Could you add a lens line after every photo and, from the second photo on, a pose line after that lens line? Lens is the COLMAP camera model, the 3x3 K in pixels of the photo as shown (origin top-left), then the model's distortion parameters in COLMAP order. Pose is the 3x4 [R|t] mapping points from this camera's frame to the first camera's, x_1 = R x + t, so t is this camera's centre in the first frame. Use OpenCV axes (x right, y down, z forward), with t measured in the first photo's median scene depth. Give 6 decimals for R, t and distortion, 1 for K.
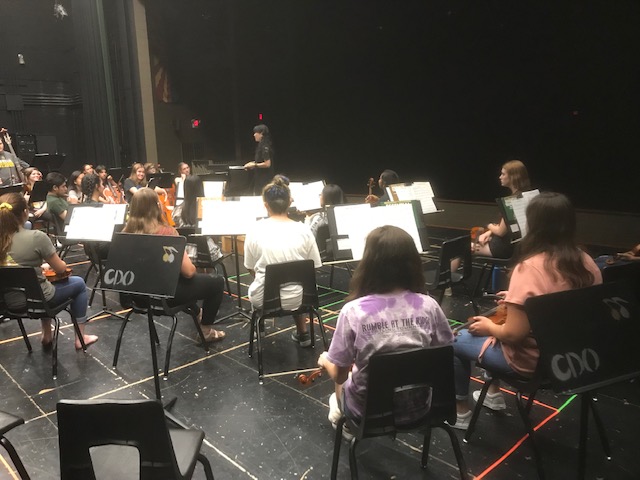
lens RADIAL K [[521.0, 0, 321.2], [0, 521.0, 229.8], [0, 0, 1]] dist [0.003456, -0.013020]
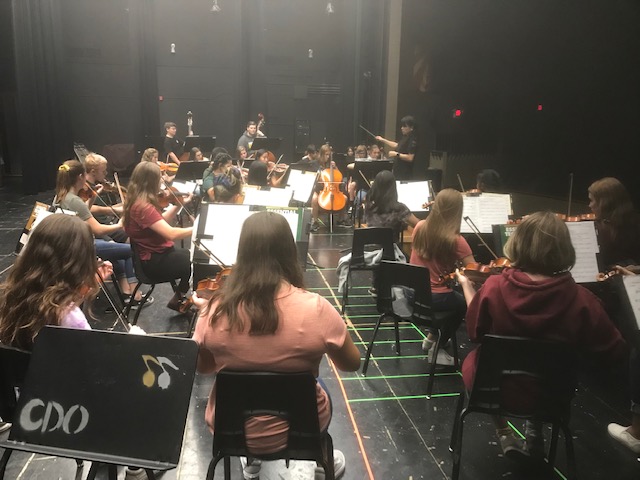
lens RADIAL K [[518.7, 0, 317.9], [0, 518.7, 237.4], [0, 0, 1]] dist [-0.003975, 0.001216]
pose [[0.823811, 0.154491, -0.545406, 0.972601], [-0.135744, 0.987916, 0.074800, -0.108705], [0.550371, 0.012414, 0.834828, 0.434079]]
